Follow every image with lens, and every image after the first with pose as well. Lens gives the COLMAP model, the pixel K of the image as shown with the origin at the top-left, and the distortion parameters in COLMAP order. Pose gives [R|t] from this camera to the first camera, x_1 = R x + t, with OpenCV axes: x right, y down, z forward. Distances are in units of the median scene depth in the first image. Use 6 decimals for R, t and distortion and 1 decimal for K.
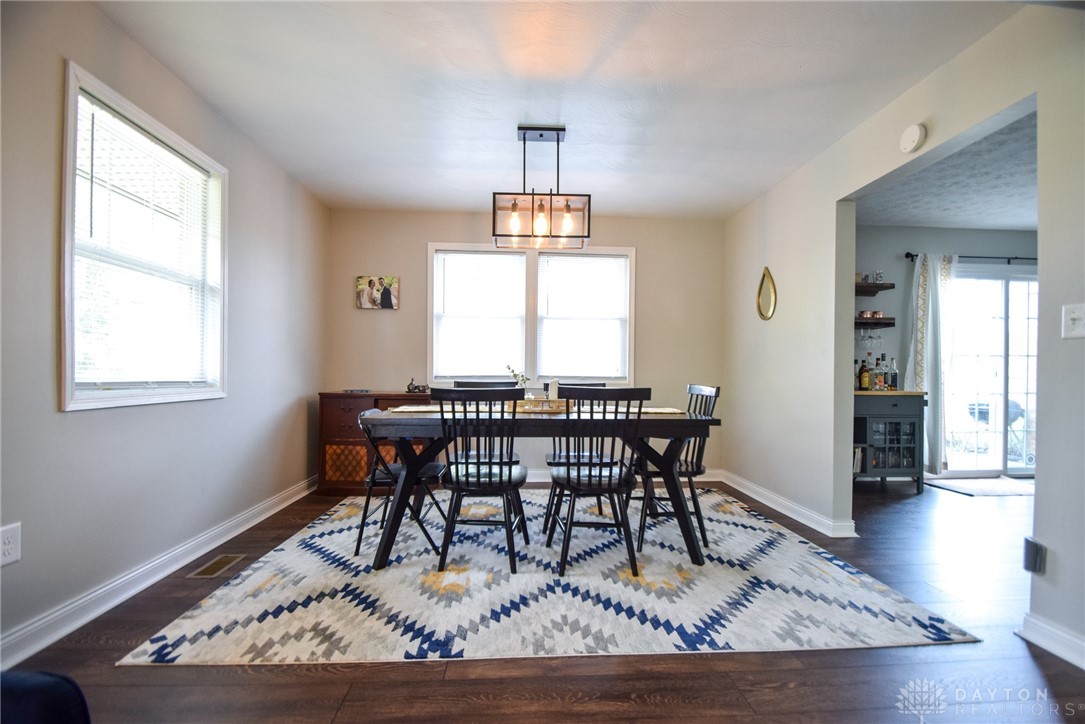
lens RADIAL K [[477.6, 0, 545.8], [0, 477.6, 378.4], [0, 0, 1]] dist [0.009333, -0.013405]
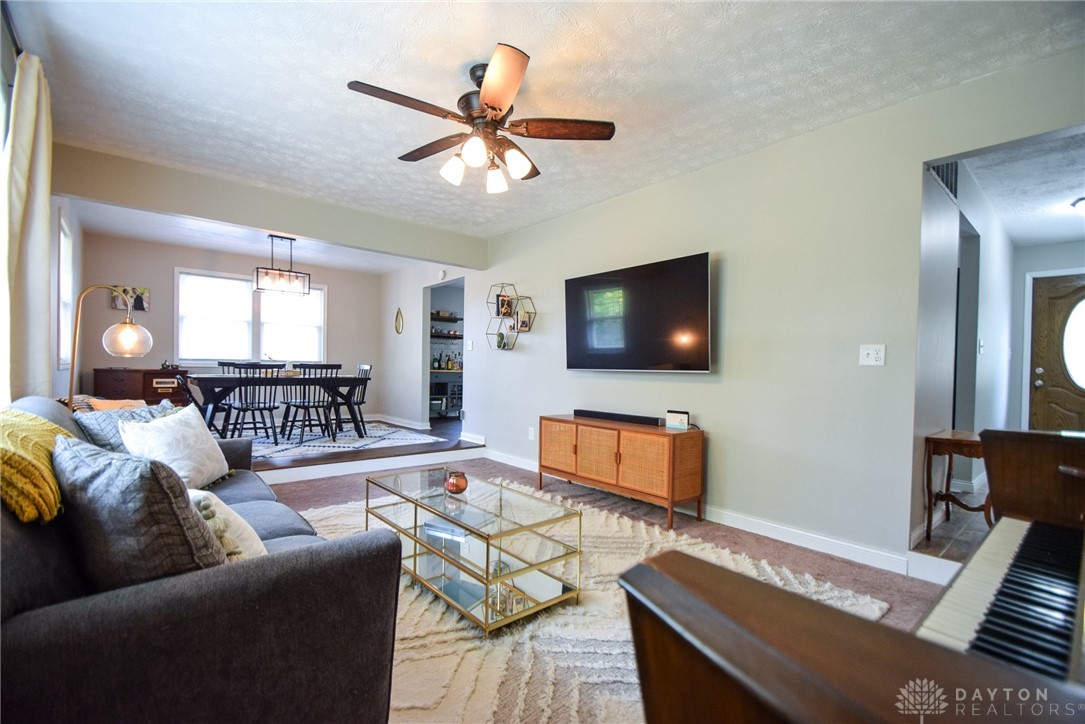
lens RADIAL K [[473.8, 0, 544.3], [0, 473.8, 378.4], [0, 0, 1]] dist [0.000854, -0.000150]
pose [[0.794595, -0.005296, 0.607117, -0.330123], [-0.007129, 0.999812, 0.018052, 0.031304], [-0.607098, -0.018673, 0.794407, -1.201596]]
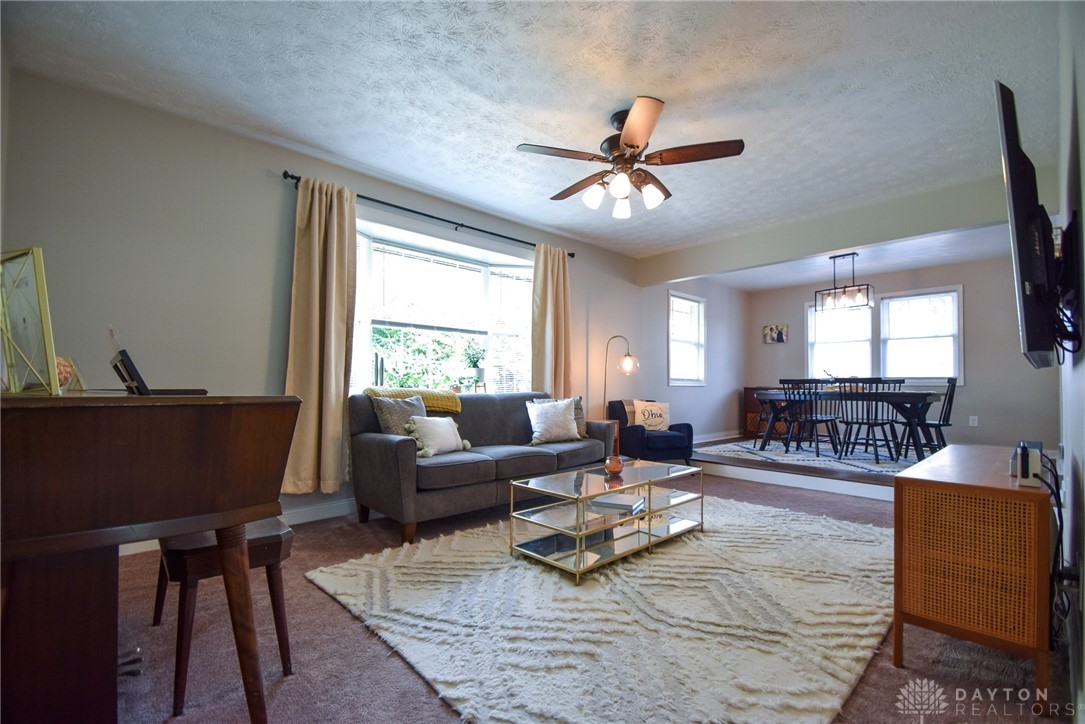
lens RADIAL K [[477.6, 0, 545.8], [0, 477.6, 378.4], [0, 0, 1]] dist [0.009333, -0.013405]
pose [[0.641935, -0.020159, -0.766494, 0.693327], [-0.006407, 0.999478, -0.031652, 0.078715], [0.766732, 0.025230, 0.641471, -1.210633]]
